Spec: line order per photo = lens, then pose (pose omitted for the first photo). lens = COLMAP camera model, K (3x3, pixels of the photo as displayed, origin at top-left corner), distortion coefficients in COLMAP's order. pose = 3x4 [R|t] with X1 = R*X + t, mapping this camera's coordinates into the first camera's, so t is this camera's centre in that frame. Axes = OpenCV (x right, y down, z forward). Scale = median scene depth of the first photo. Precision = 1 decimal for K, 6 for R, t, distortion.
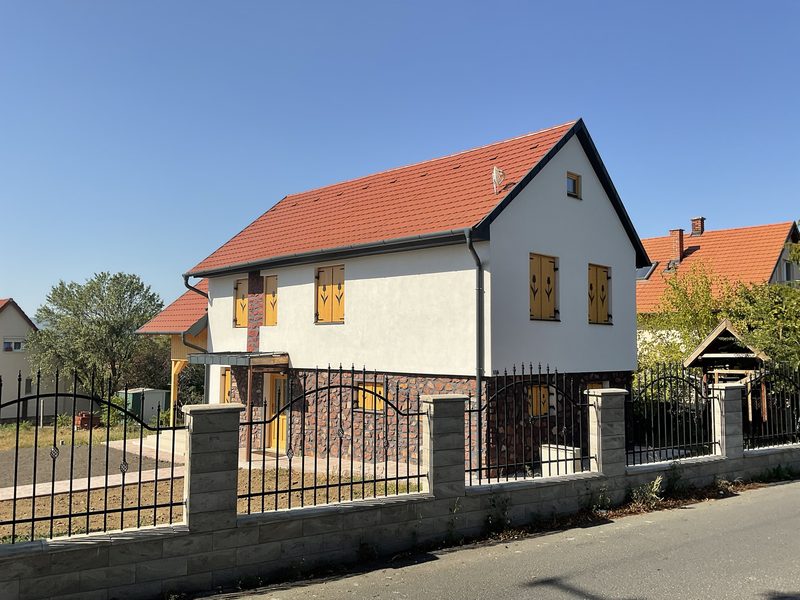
lens RADIAL K [[718.1, 0, 400.0], [0, 718.1, 300.0], [0, 0, 1]] dist [0.053937, -0.013118]
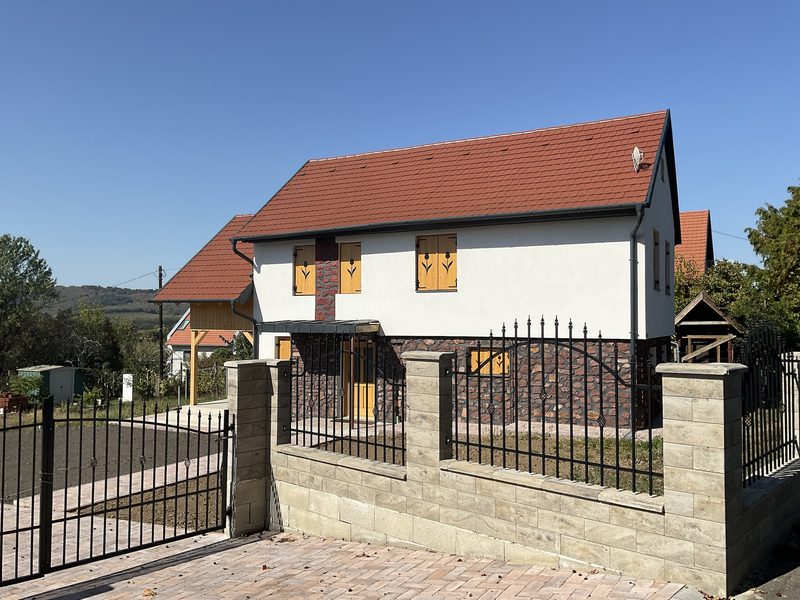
lens RADIAL K [[718.1, 0, 400.0], [0, 718.1, 300.0], [0, 0, 1]] dist [0.053937, -0.013118]
pose [[0.957430, 0.006318, 0.288597, -0.392153], [-0.016073, 0.999376, 0.031445, 0.012428], [-0.288219, -0.034745, 0.956934, 0.037000]]
